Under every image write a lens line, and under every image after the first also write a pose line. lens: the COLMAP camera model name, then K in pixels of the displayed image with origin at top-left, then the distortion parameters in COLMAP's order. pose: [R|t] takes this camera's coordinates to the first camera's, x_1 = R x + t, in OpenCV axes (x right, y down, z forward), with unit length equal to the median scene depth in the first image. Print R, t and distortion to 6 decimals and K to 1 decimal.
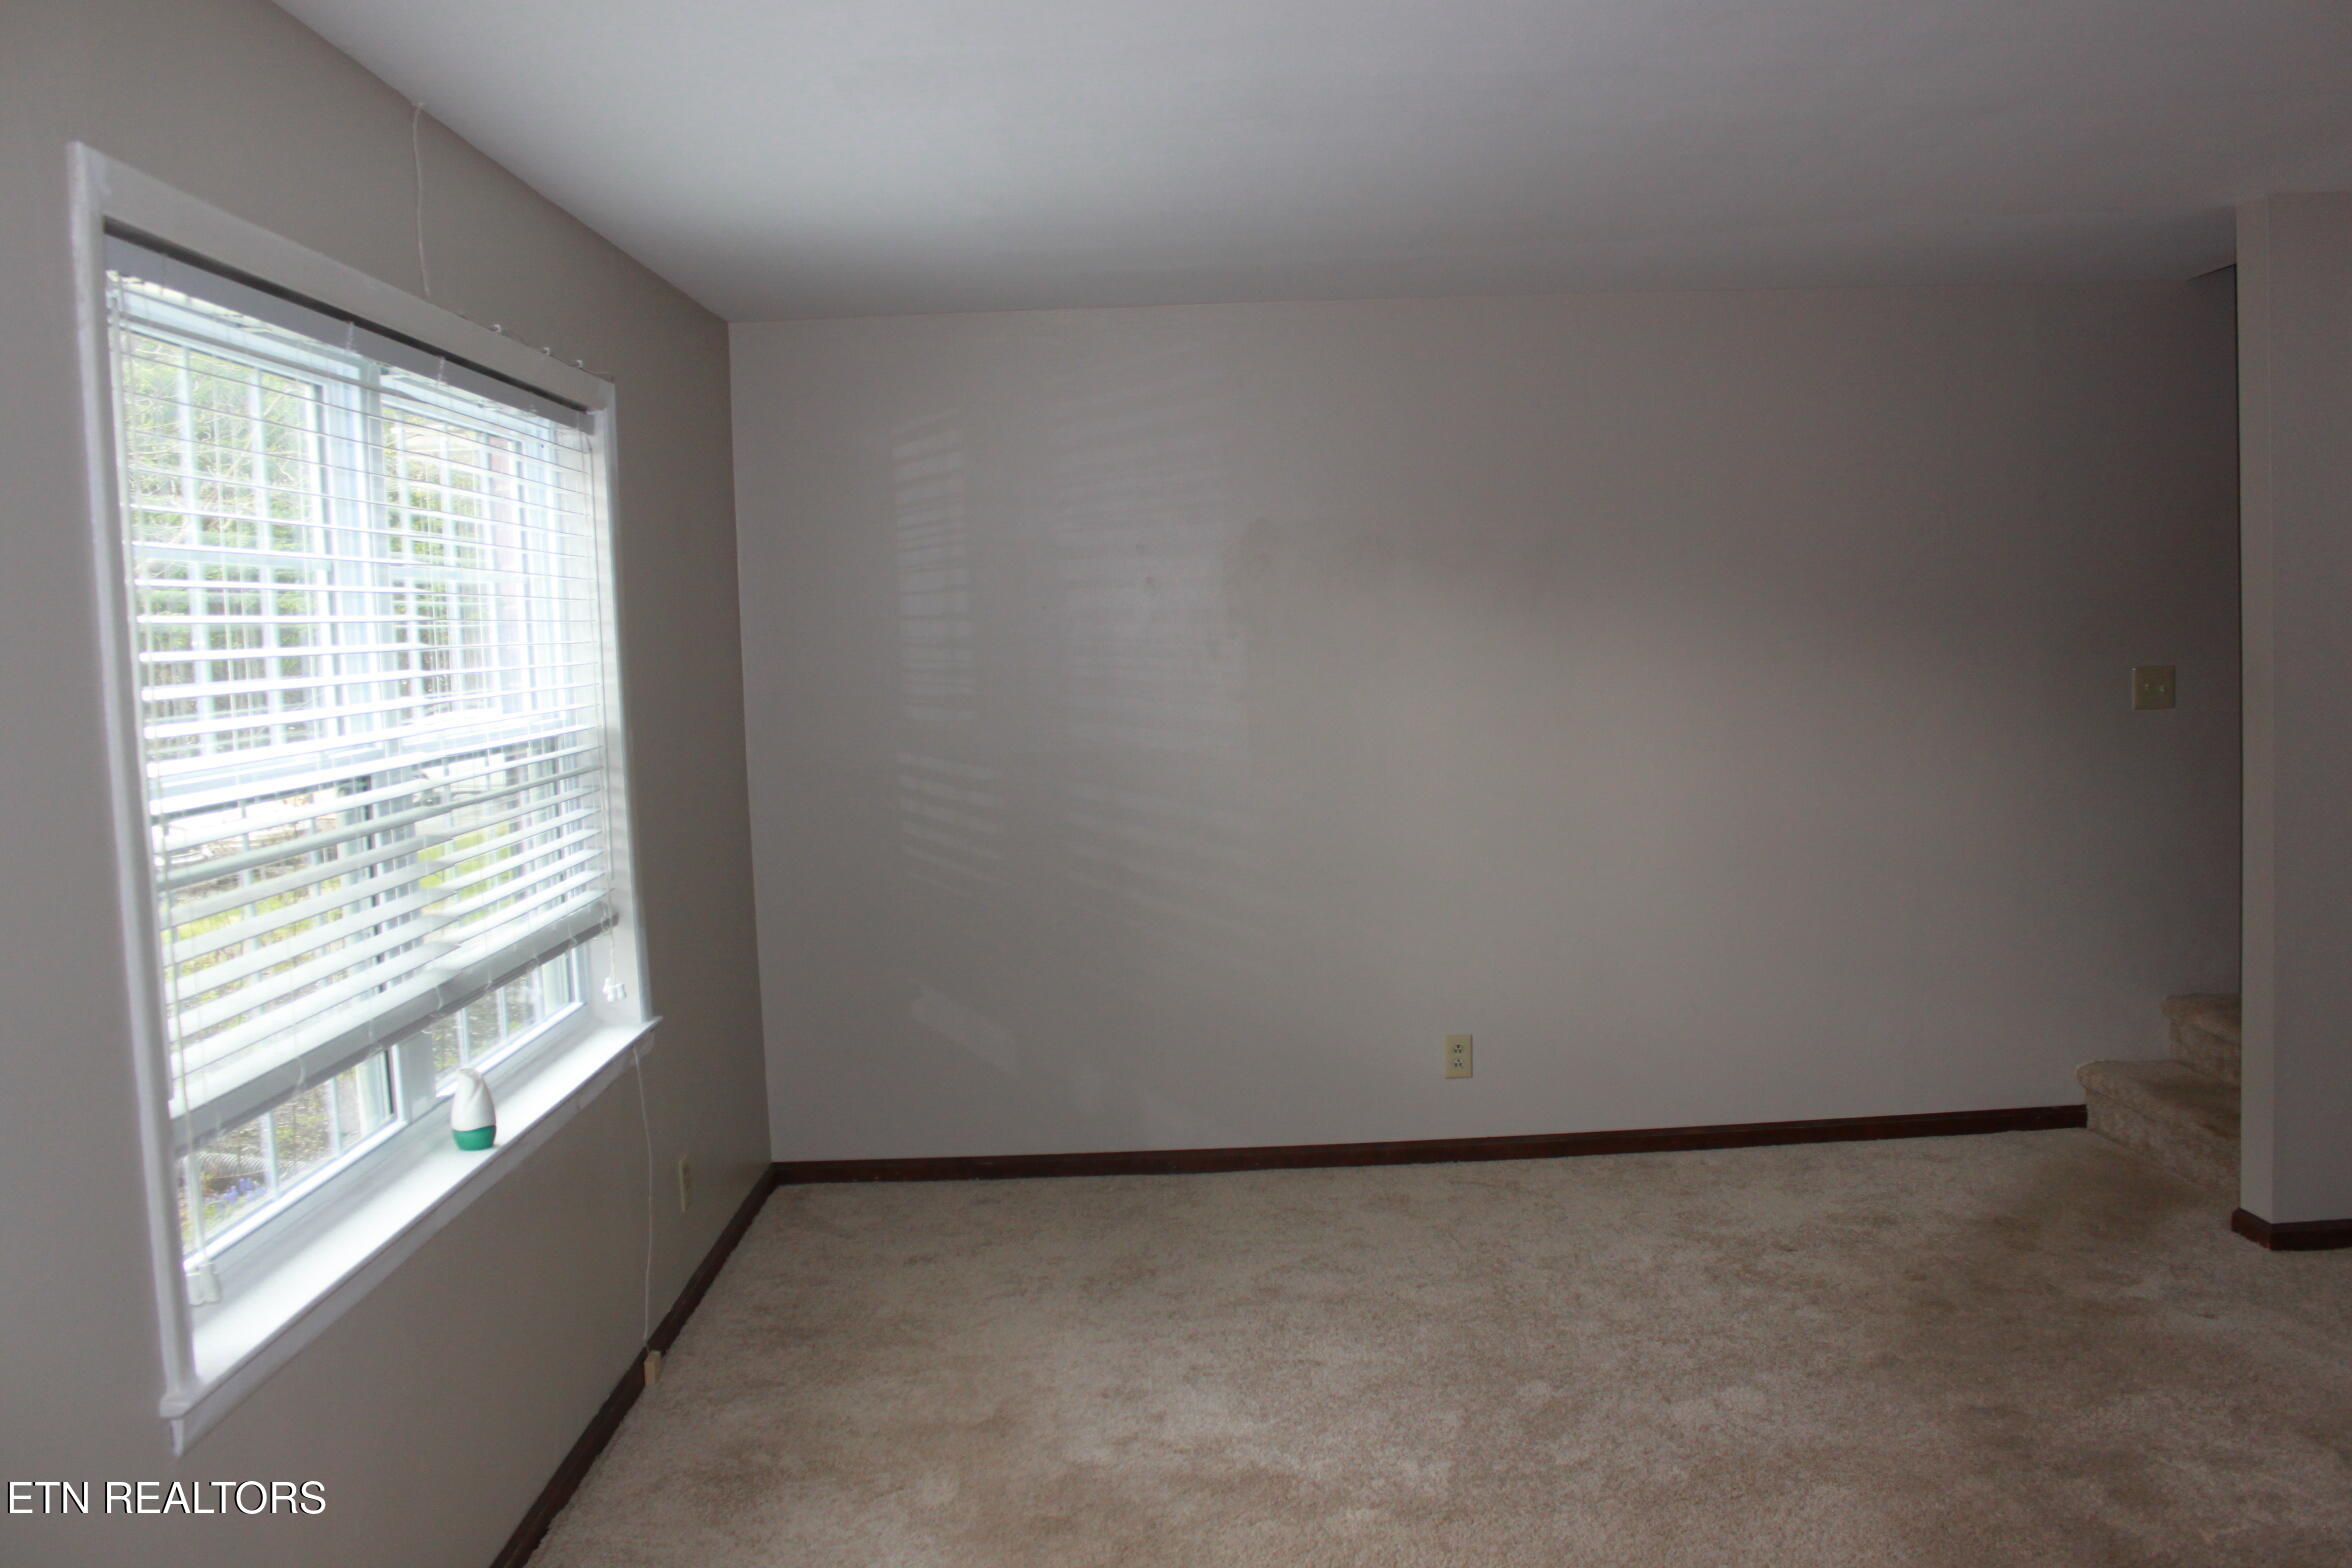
lens RADIAL K [[1984.4, 0, 1176.3], [0, 1984.4, 780.2], [0, 0, 1]] dist [-0.131914, 0.065453]
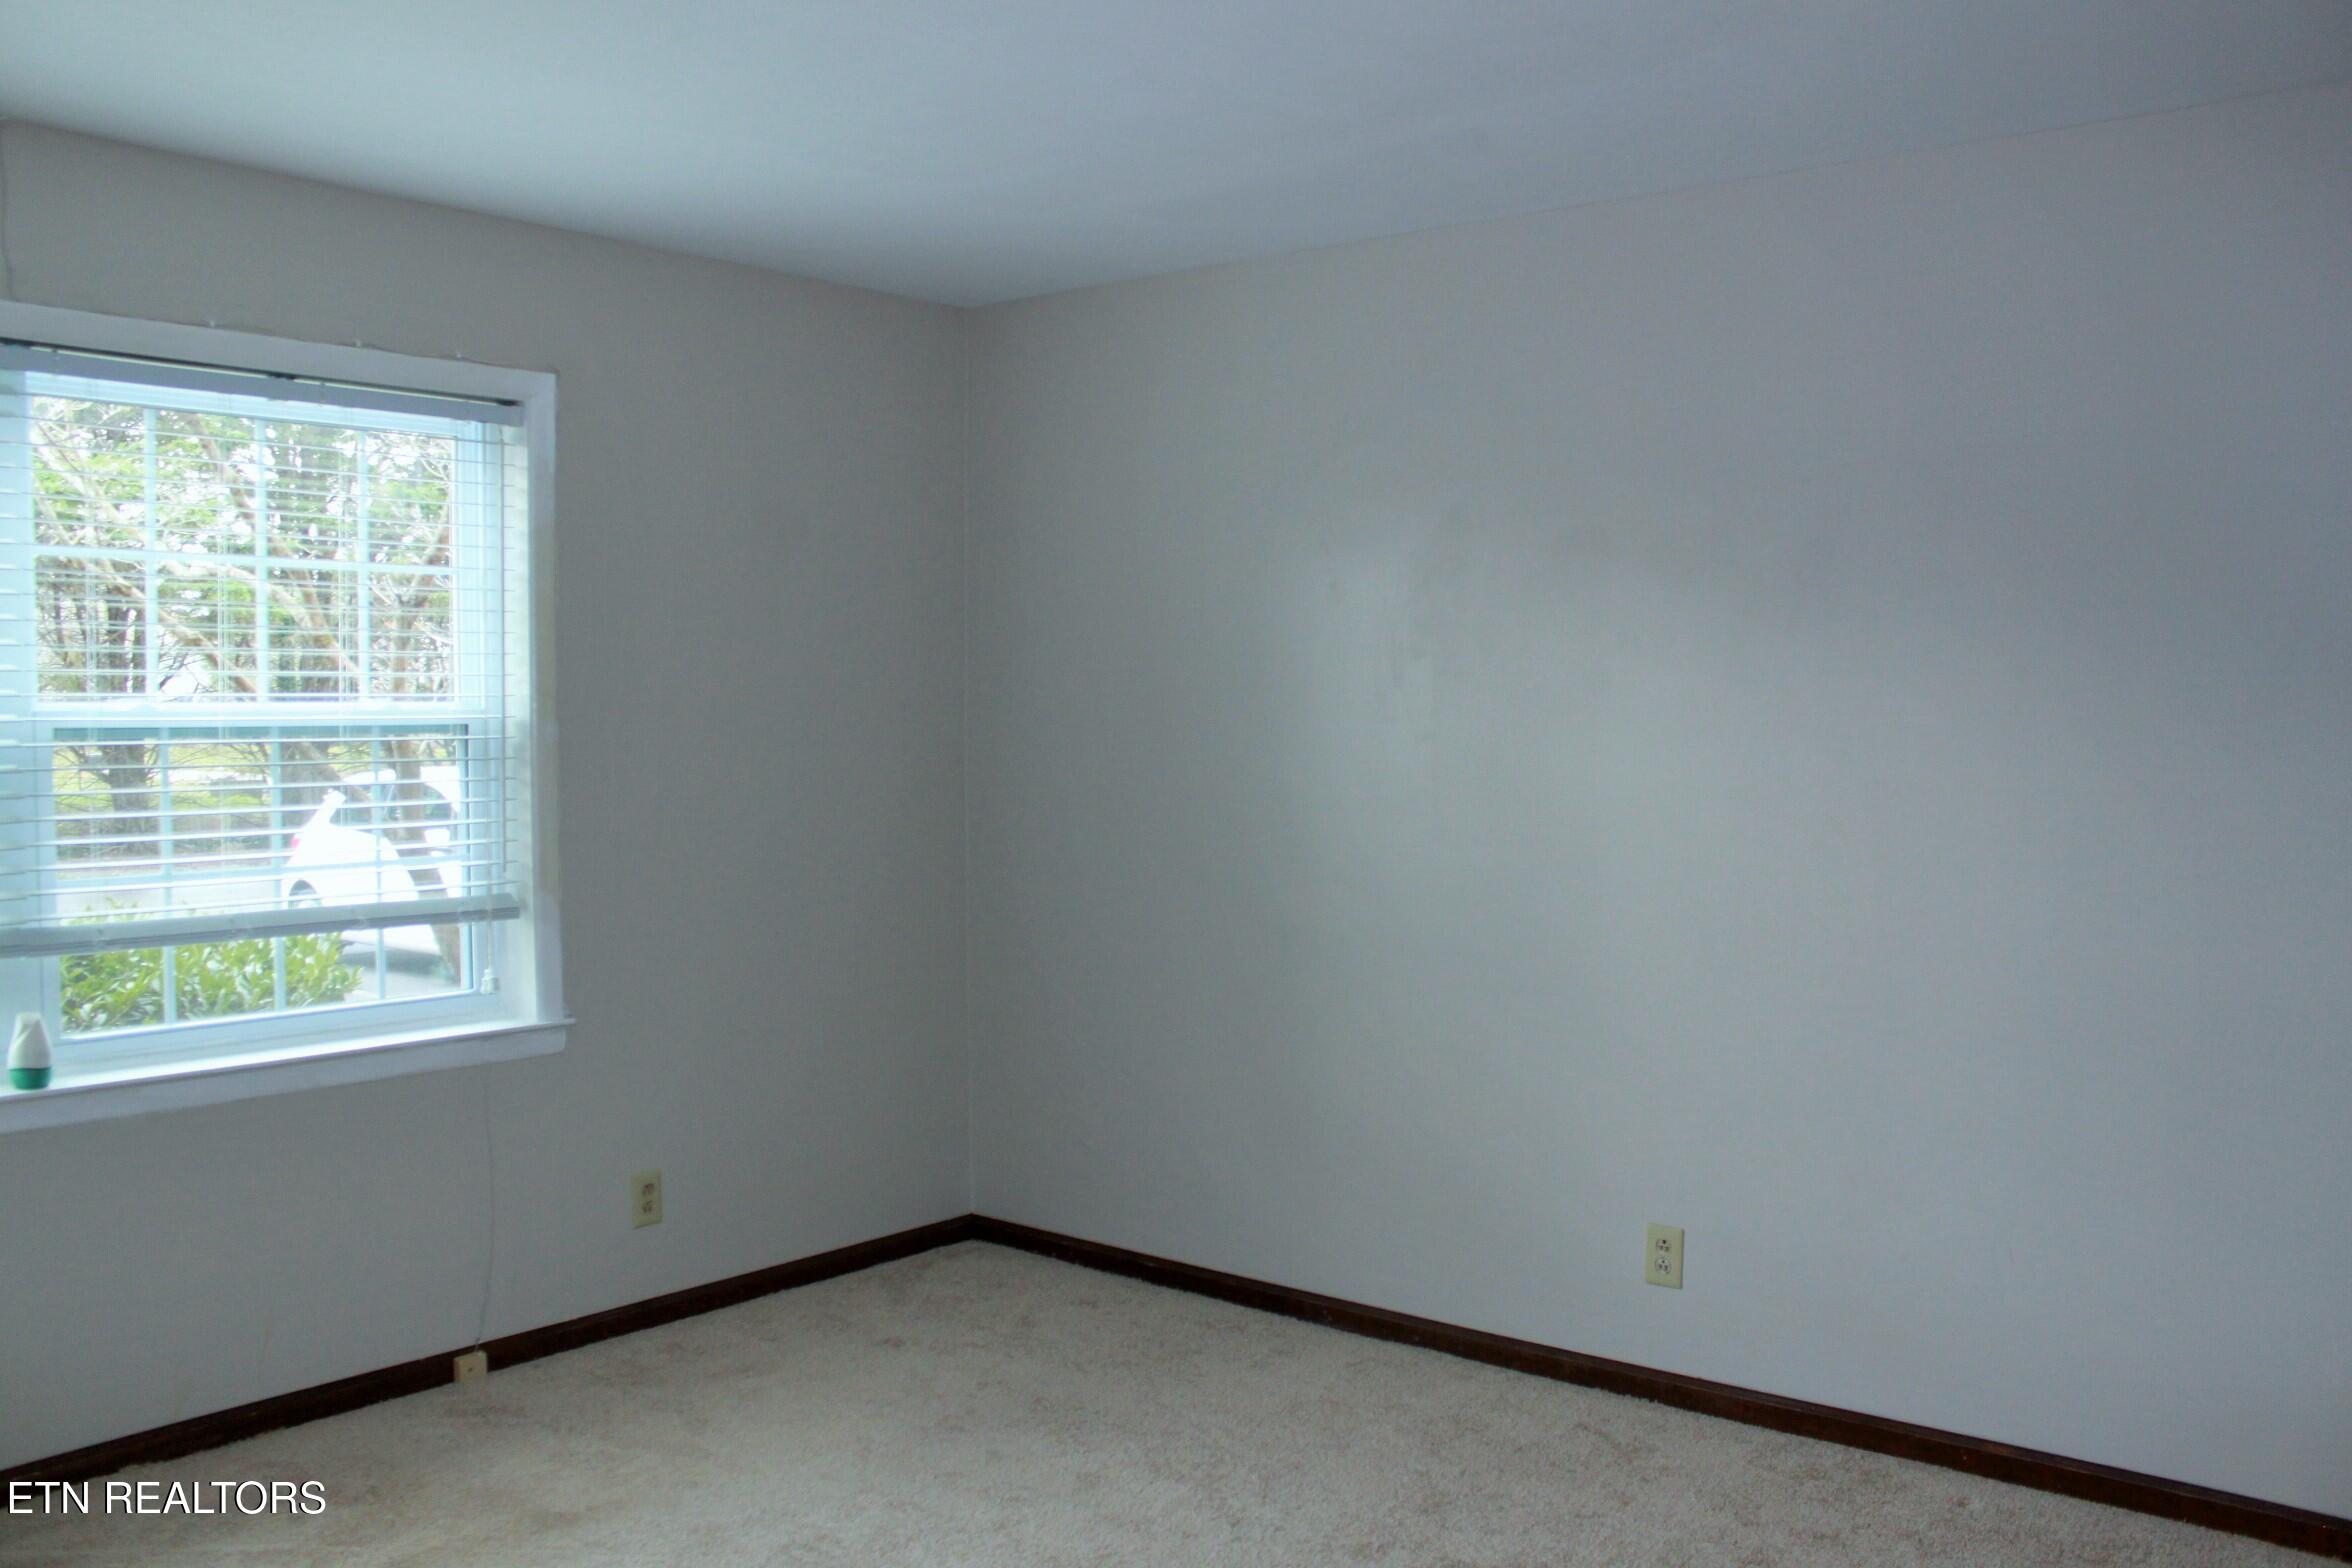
lens RADIAL K [[1984.4, 0, 1174.5], [0, 1984.4, 794.9], [0, 0, 1]] dist [-0.131914, 0.065453]
pose [[0.757596, 0.065303, -0.649448, 0.479666], [-0.076743, 0.996993, 0.010726, -0.020241], [0.648196, 0.041715, 0.760330, 0.363353]]
